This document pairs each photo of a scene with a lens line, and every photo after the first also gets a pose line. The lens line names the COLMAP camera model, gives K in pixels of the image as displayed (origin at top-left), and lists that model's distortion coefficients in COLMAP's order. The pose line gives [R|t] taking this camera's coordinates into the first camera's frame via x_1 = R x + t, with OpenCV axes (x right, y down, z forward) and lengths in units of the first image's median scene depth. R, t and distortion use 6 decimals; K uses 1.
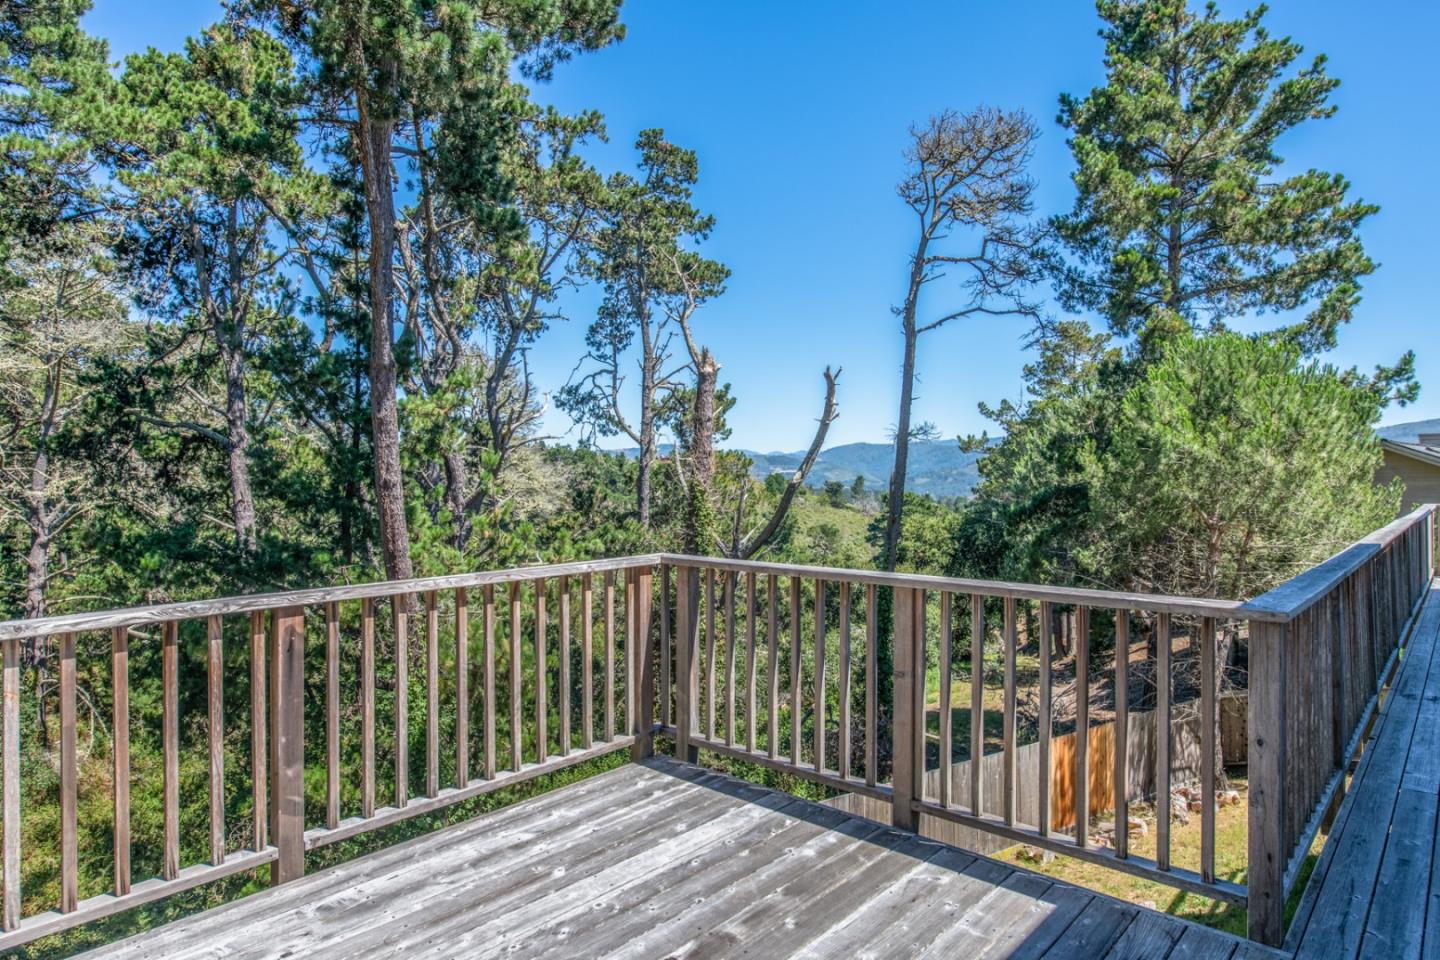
lens RADIAL K [[824.6, 0, 719.1], [0, 824.6, 477.9], [0, 0, 1]] dist [-0.013474, 0.002769]
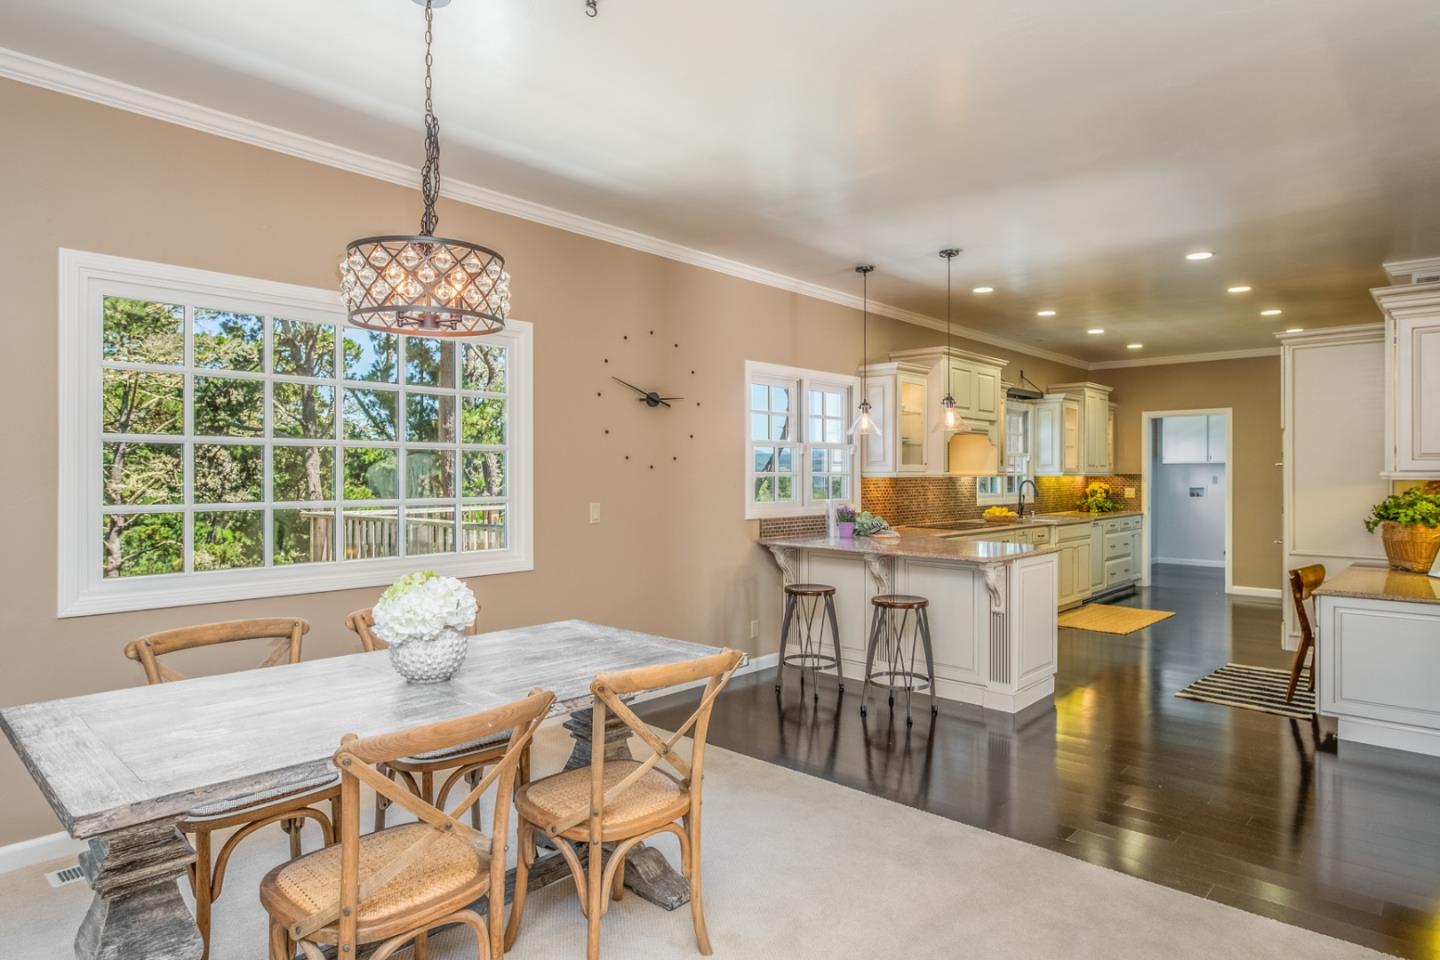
lens RADIAL K [[824.6, 0, 719.3], [0, 824.6, 478.0], [0, 0, 1]] dist [-0.013474, 0.002769]
pose [[0.999965, 0.003013, -0.007801, 0.032233], [-0.003001, 0.999994, 0.001547, 0.003488], [0.007805, -0.001523, 0.999968, -0.208171]]
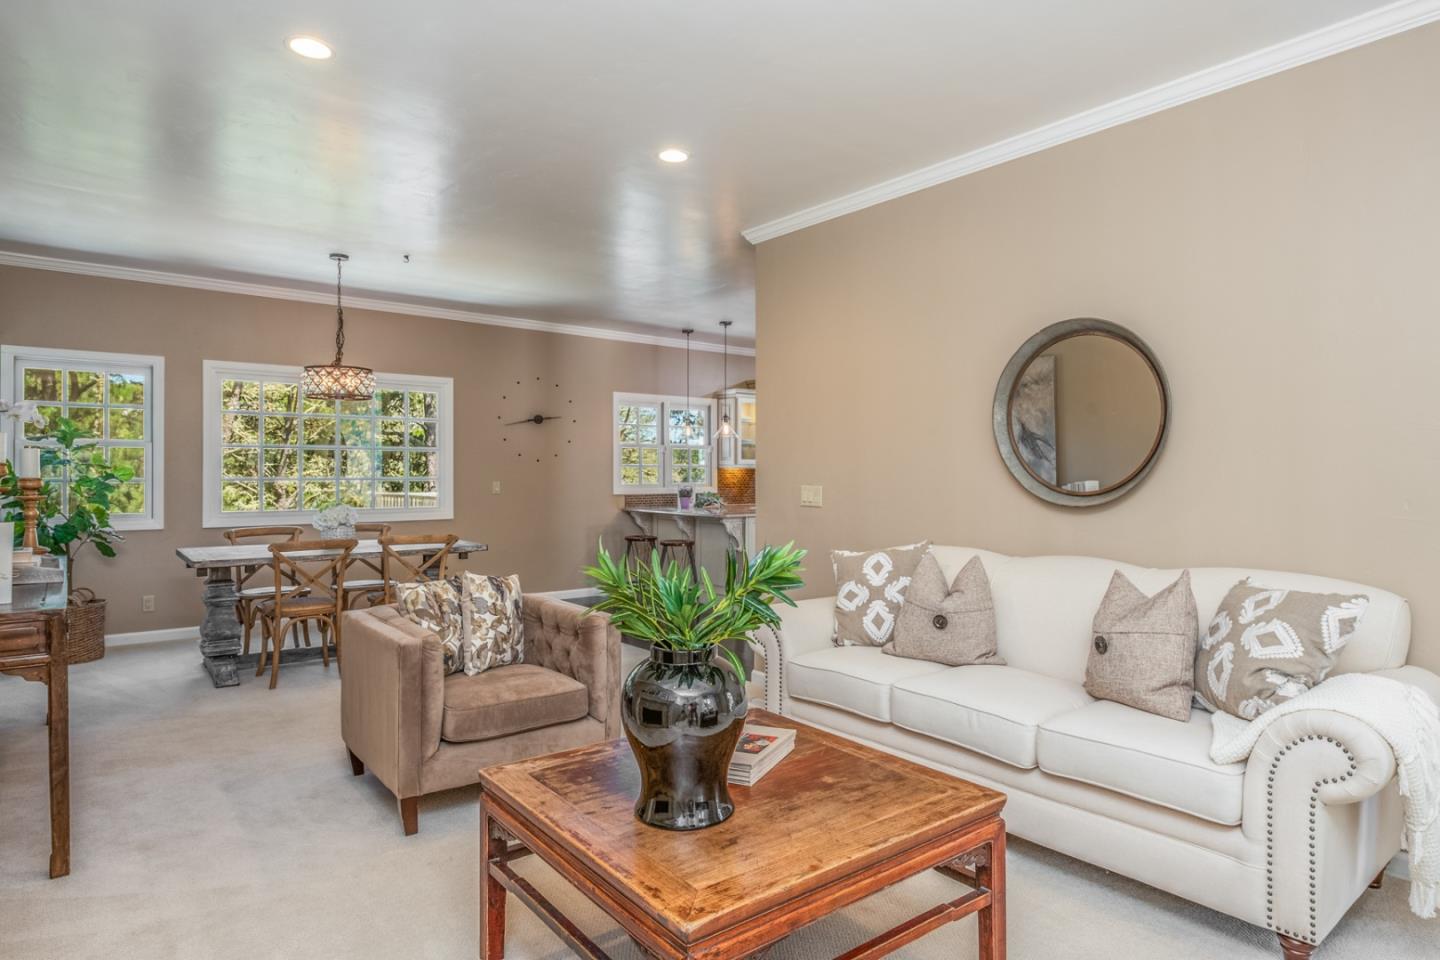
lens RADIAL K [[824.6, 0, 723.0], [0, 824.6, 476.4], [0, 0, 1]] dist [-0.013474, 0.002769]
pose [[0.987741, 0.004174, -0.156043, 0.124516], [-0.004143, 0.999991, 0.000521, 0.006583], [0.156044, 0.000132, 0.987750, -0.306283]]
